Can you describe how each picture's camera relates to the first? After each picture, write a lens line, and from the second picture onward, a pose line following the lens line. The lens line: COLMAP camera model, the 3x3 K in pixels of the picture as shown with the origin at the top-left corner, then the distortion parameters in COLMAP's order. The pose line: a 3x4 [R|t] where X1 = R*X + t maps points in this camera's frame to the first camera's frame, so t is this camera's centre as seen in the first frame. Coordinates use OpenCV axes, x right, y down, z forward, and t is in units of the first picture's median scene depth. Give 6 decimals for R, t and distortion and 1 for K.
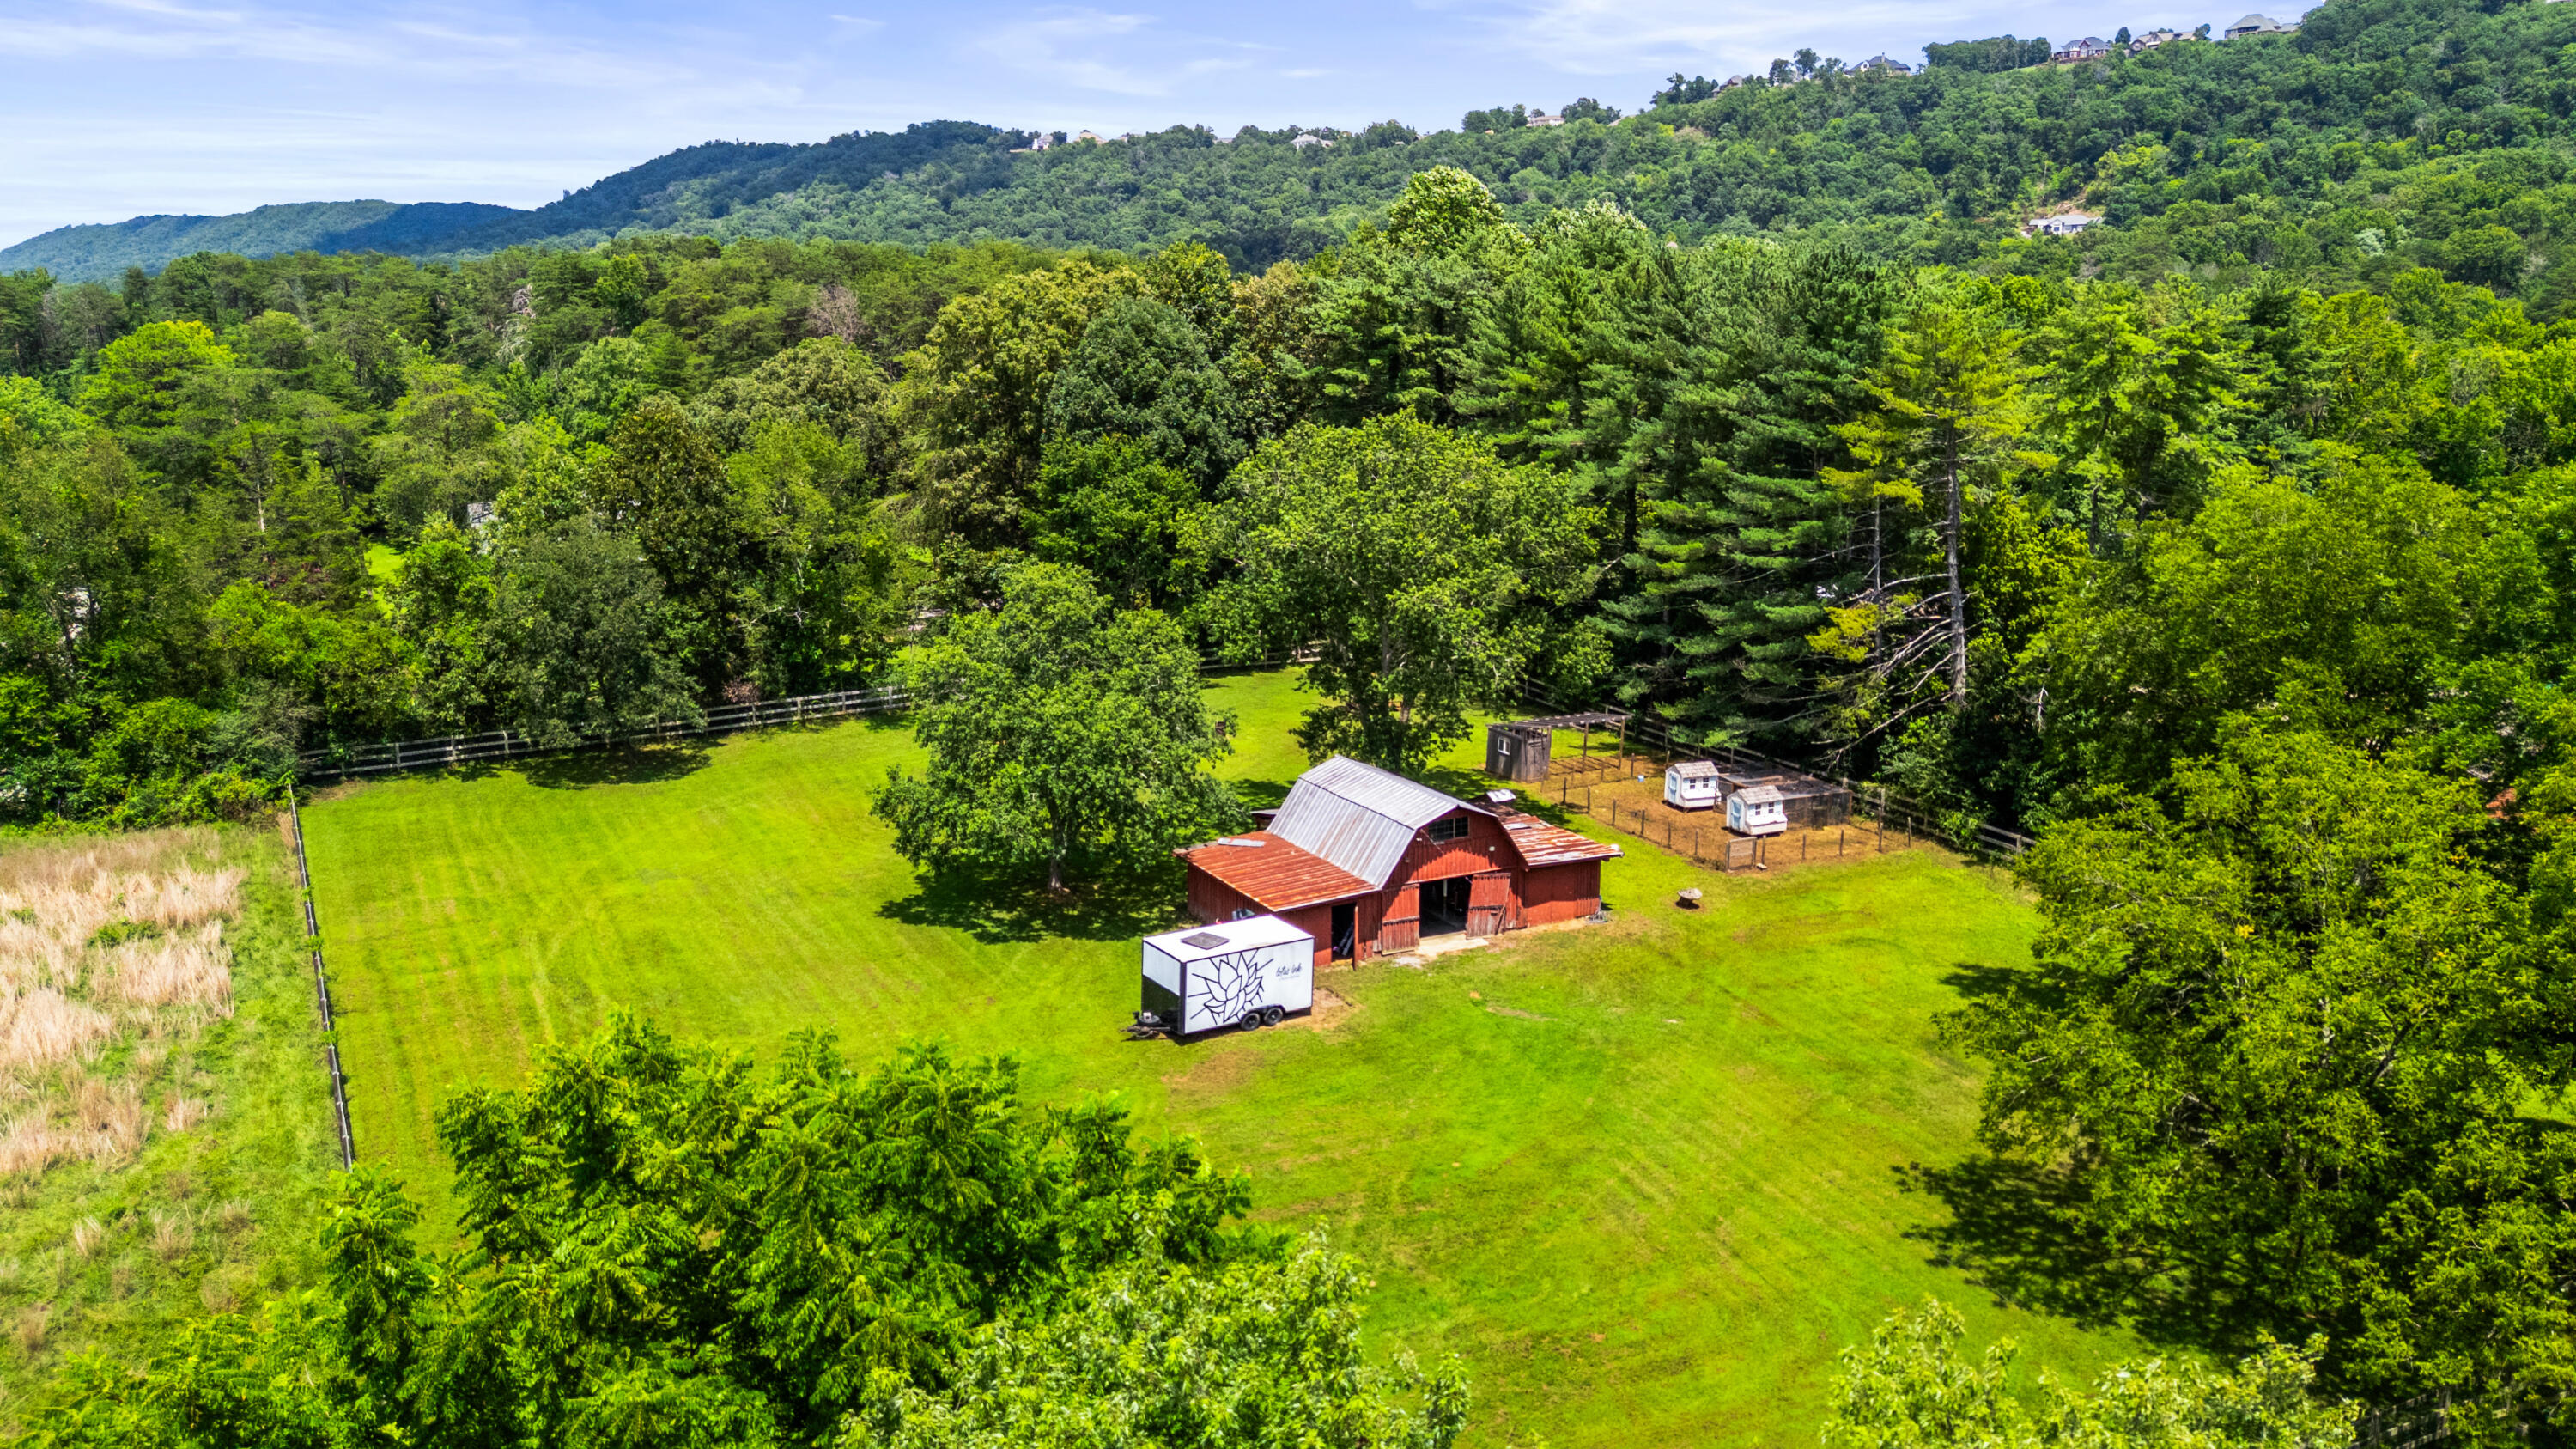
lens RADIAL K [[1855.8, 0, 1294.1], [0, 1855.8, 736.3], [0, 0, 1]] dist [0.054385, -0.055282]
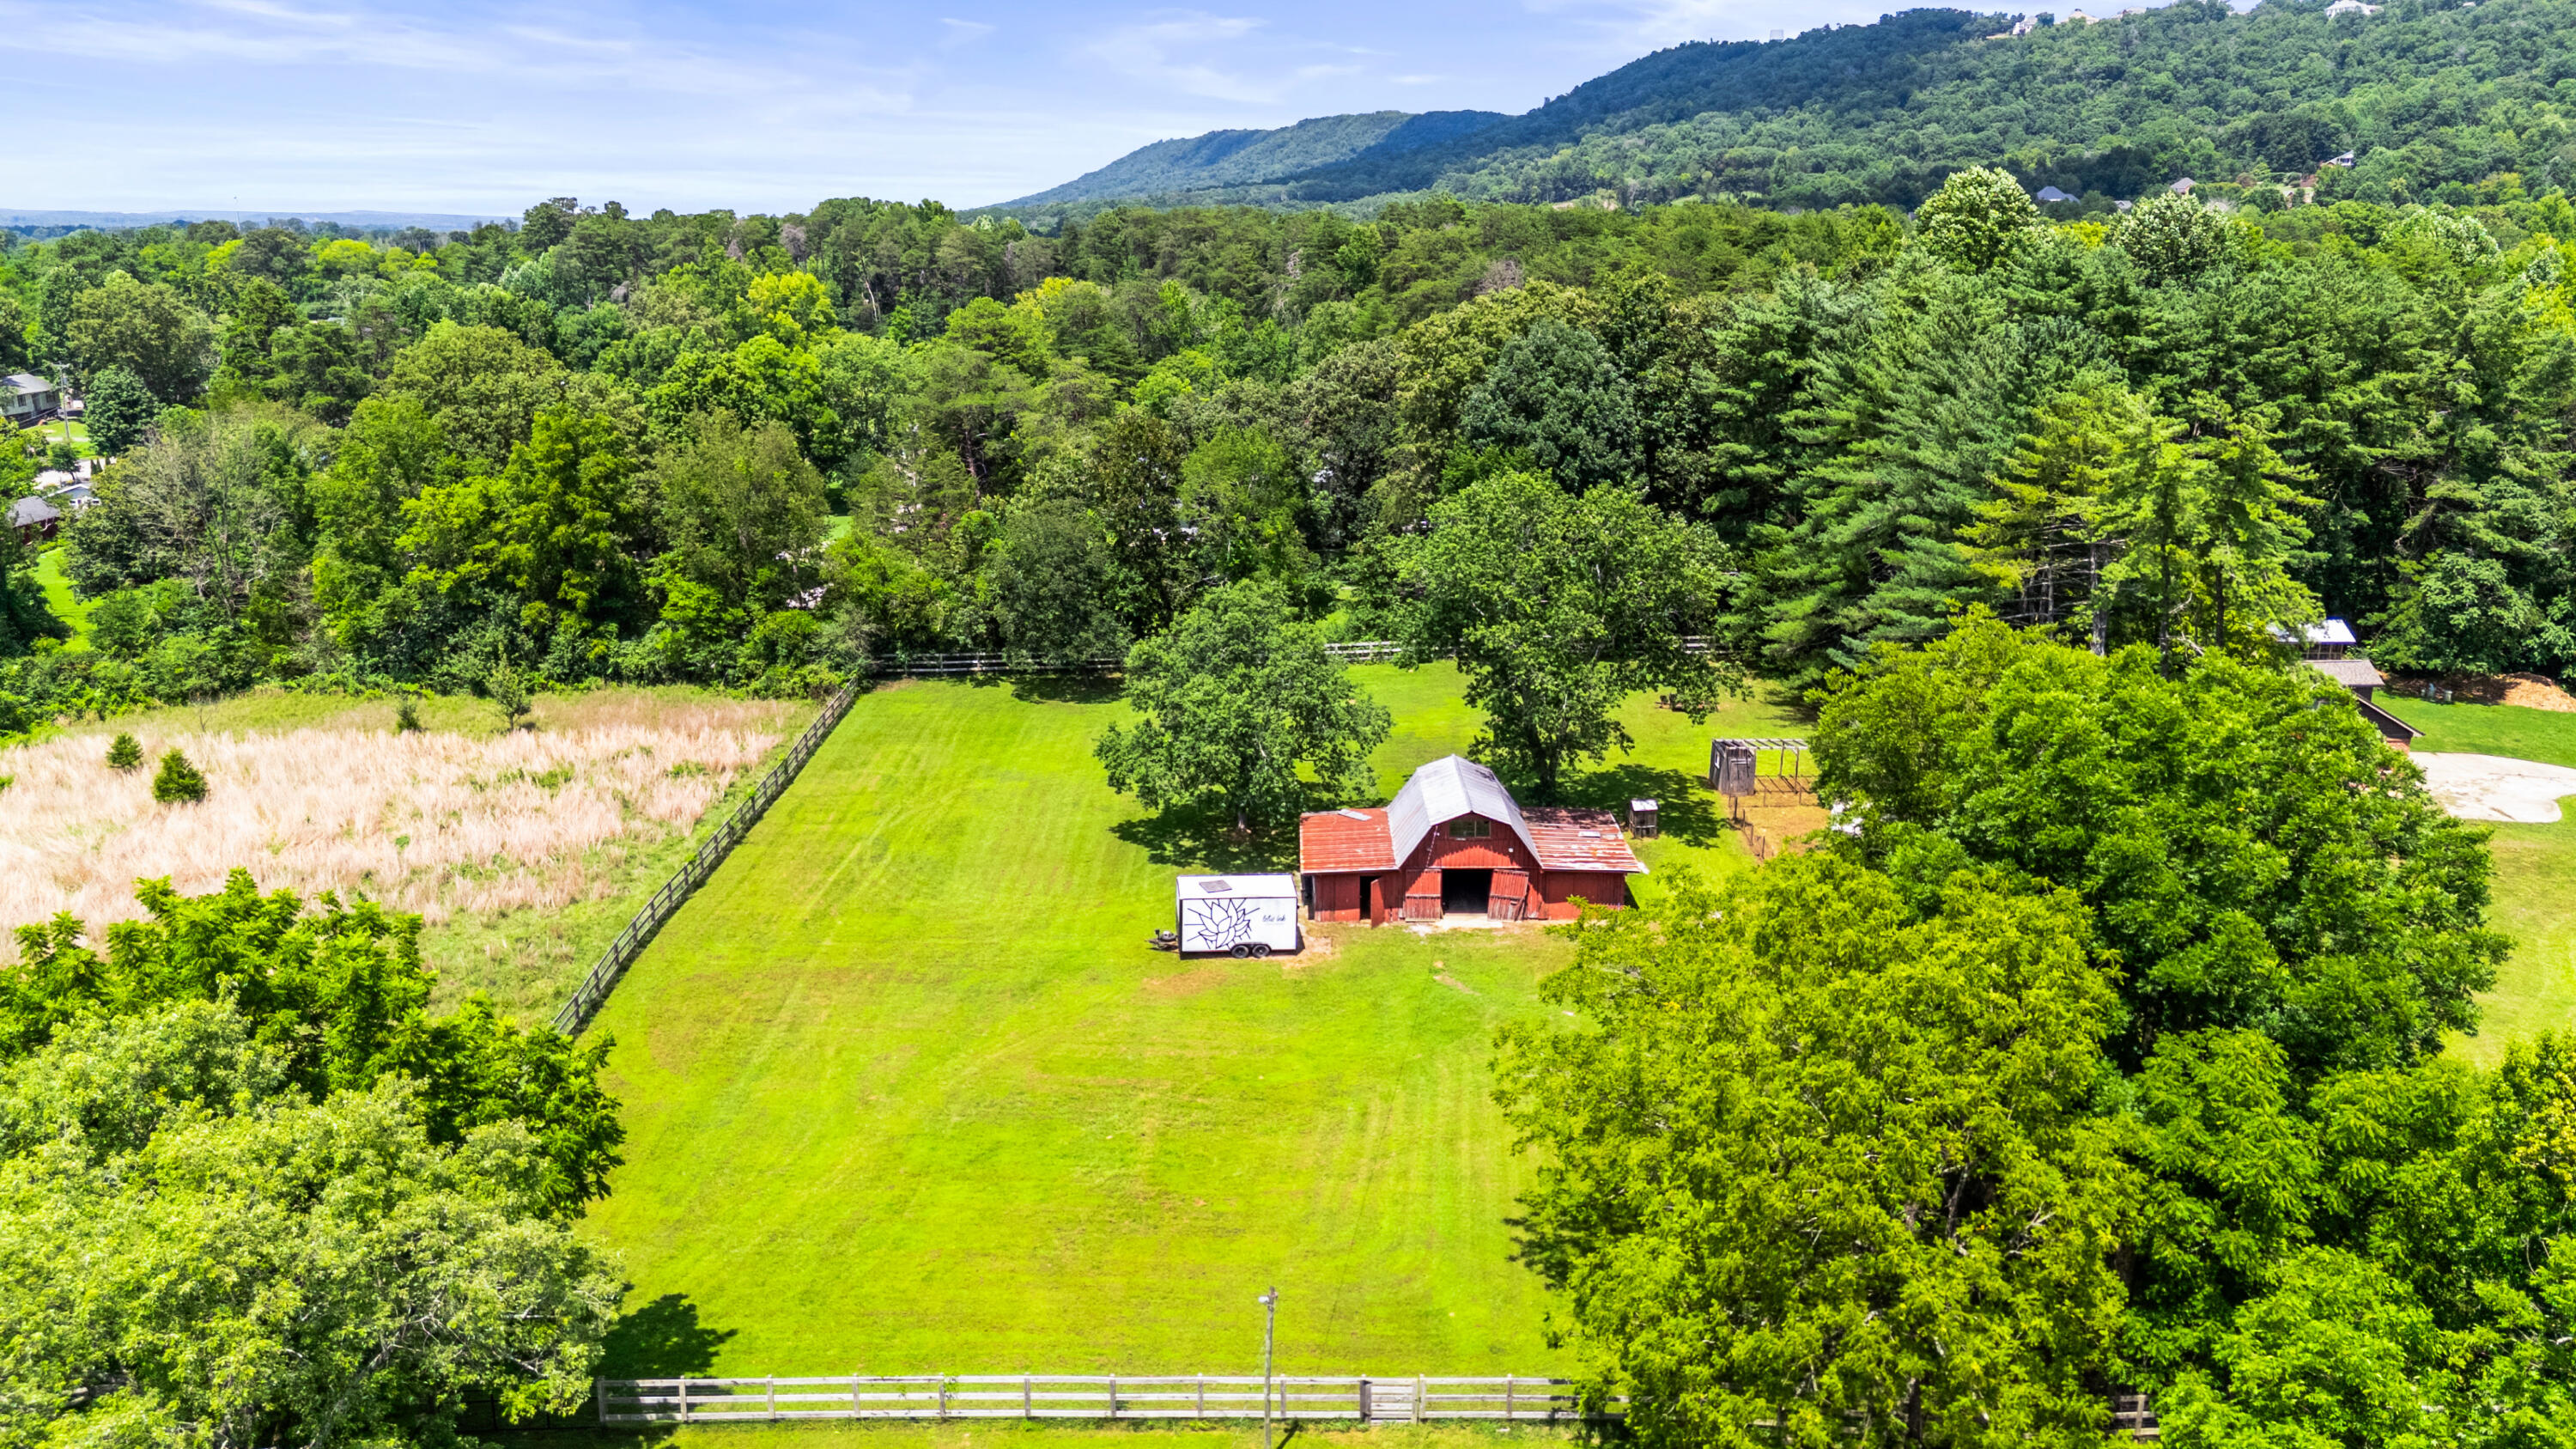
lens RADIAL K [[1855.8, 0, 1293.8], [0, 1855.8, 719.7], [0, 0, 1]] dist [0.054385, -0.055282]
pose [[0.881950, 0.117731, -0.456403, 0.393012], [-0.097774, 0.992938, 0.067195, -0.067947], [0.461090, -0.014639, 0.887232, -0.098397]]
